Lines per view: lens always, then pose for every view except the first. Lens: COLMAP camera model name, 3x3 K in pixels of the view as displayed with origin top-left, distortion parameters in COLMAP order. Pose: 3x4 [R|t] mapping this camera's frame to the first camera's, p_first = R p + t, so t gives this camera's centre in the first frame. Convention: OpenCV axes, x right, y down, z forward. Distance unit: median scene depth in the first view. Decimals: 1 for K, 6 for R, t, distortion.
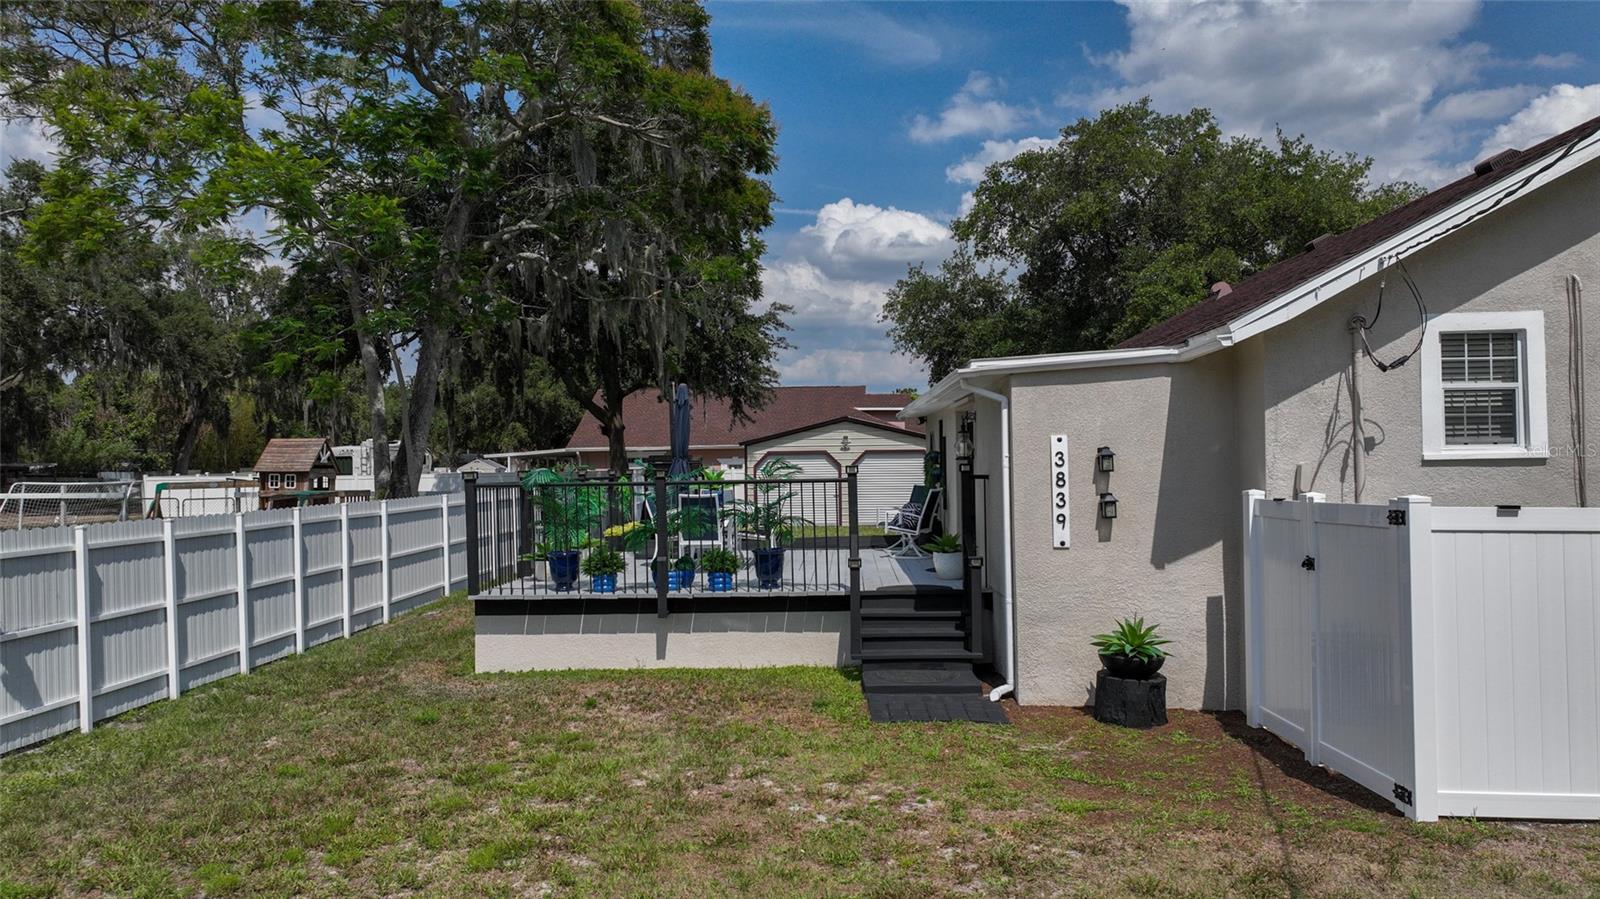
lens RADIAL K [[1119.8, 0, 800.0], [0, 1119.8, 449.5], [0, 0, 1]] dist [-0.002137, 0.018646]
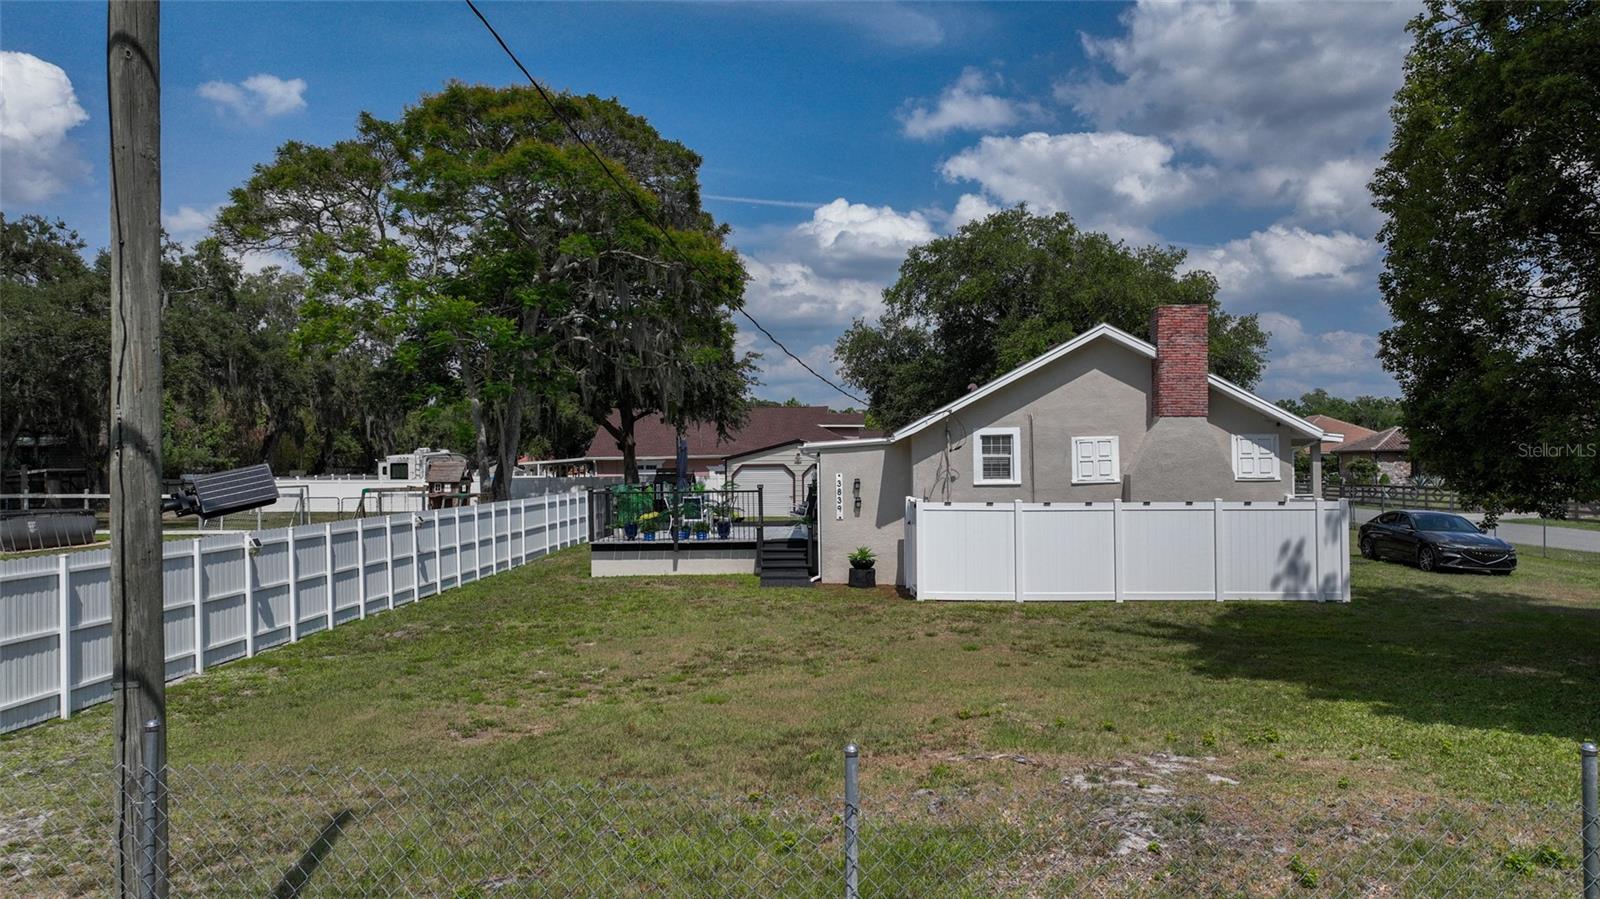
lens RADIAL K [[1111.4, 0, 800.0], [0, 1111.4, 449.5], [0, 0, 1]] dist [0.049307, 0.002091]
pose [[0.999972, 0.002769, 0.006967, 0.101901], [-0.002773, 0.999996, 0.000584, -0.053191], [-0.006965, -0.000603, 0.999976, -1.141739]]
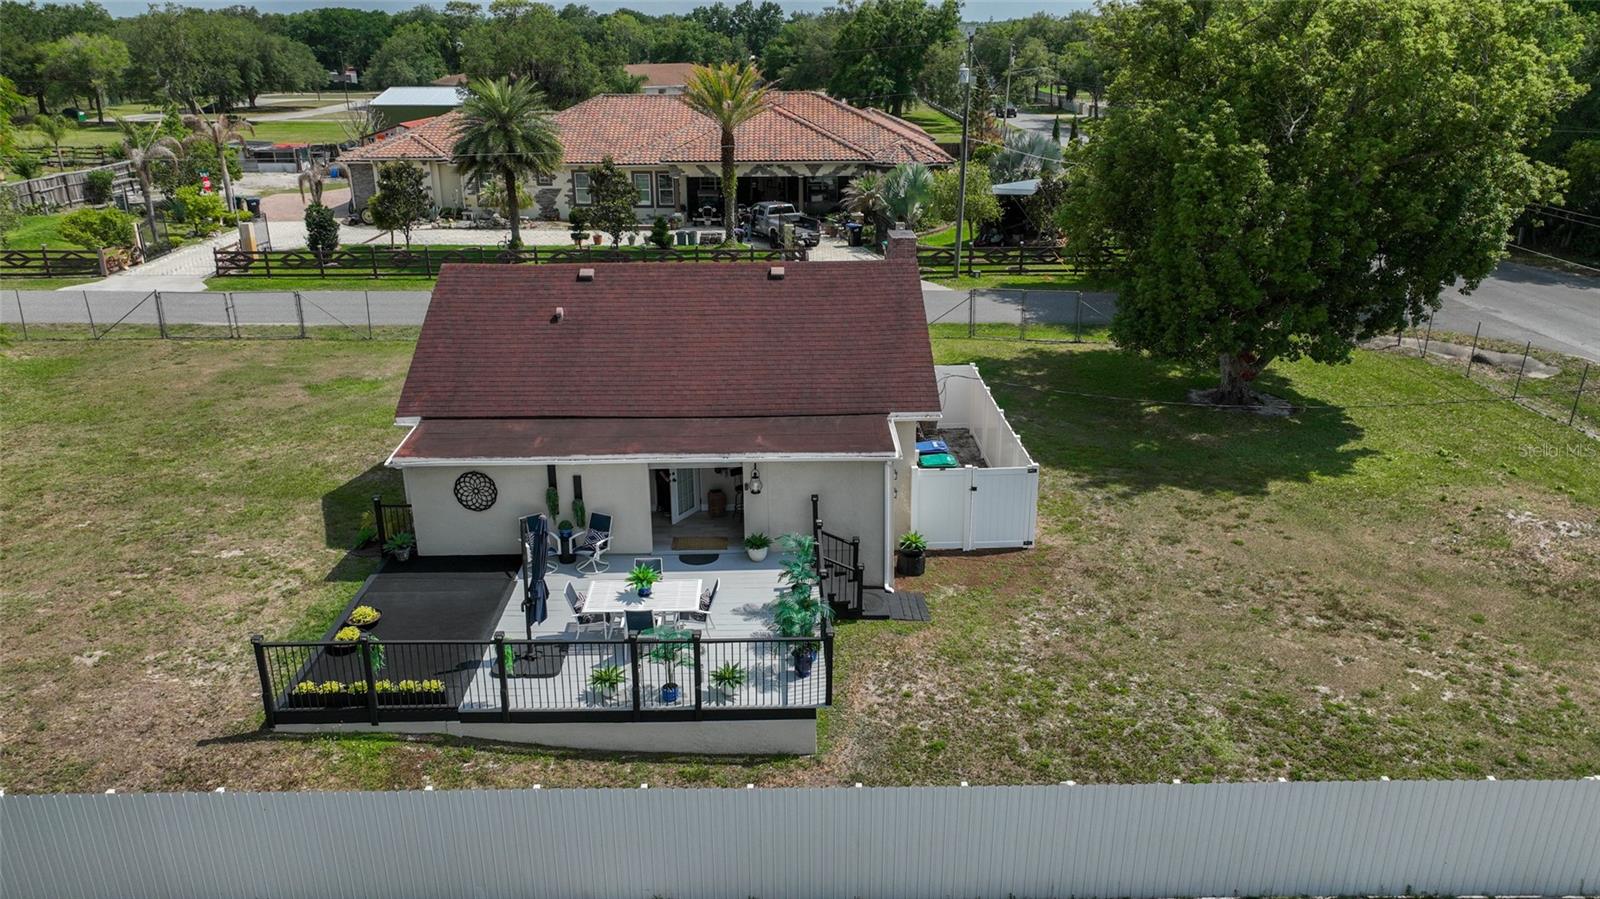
lens RADIAL K [[1119.8, 0, 800.0], [0, 1119.8, 449.5], [0, 0, 1]] dist [-0.002137, 0.018646]
pose [[-0.063667, -0.332991, 0.940778, -1.438336], [-0.014669, 0.942901, 0.332750, -0.618726], [-0.997863, 0.007385, -0.064916, 1.052233]]
